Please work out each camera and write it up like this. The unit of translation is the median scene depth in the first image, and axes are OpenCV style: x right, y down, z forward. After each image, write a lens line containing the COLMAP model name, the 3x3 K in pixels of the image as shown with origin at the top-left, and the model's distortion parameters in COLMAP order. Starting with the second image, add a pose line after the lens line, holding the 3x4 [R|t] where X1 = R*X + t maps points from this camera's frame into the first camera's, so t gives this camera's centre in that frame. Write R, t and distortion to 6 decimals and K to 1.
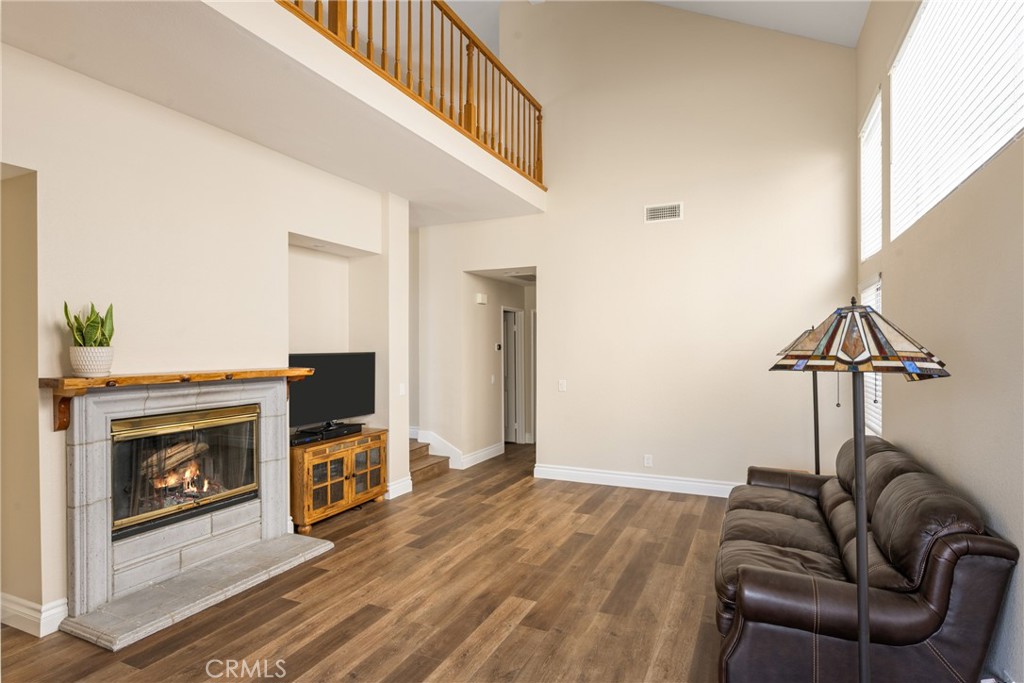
lens RADIAL K [[514.2, 0, 512.0], [0, 514.2, 341.5], [0, 0, 1]] dist [0.000895, 0.000157]
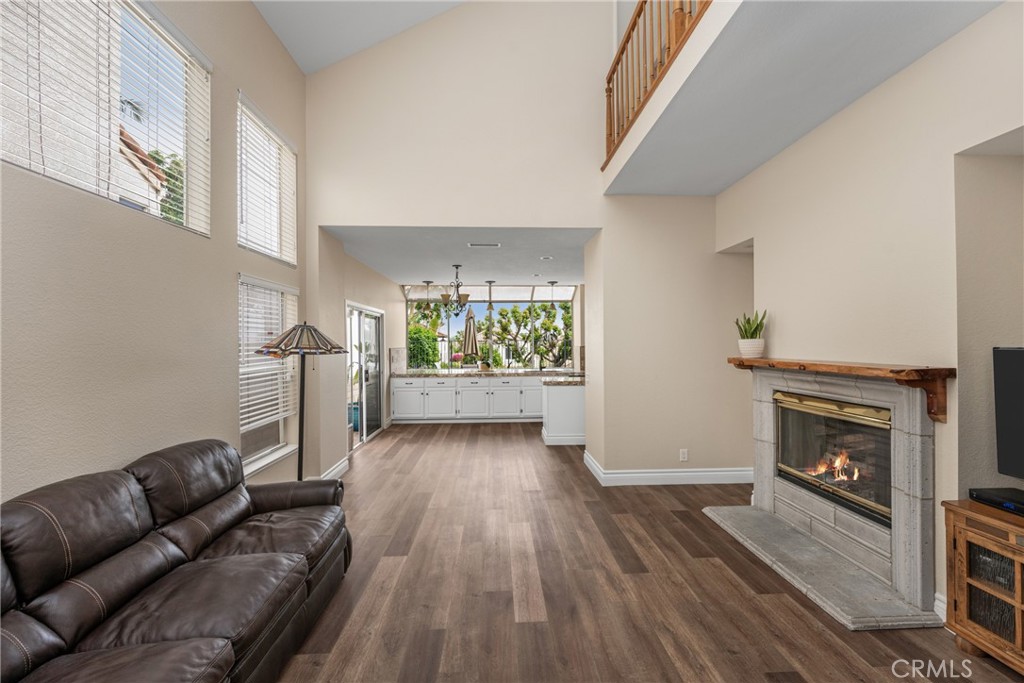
lens RADIAL K [[389.8, 0, 512.0], [0, 389.8, 341.5], [0, 0, 1]] dist [-0.023330, 0.000113]
pose [[-0.879383, 0.004911, -0.476089, 0.345310], [0.012223, 0.999850, -0.012263, 0.020331], [0.475958, -0.016603, -0.879311, 1.483499]]
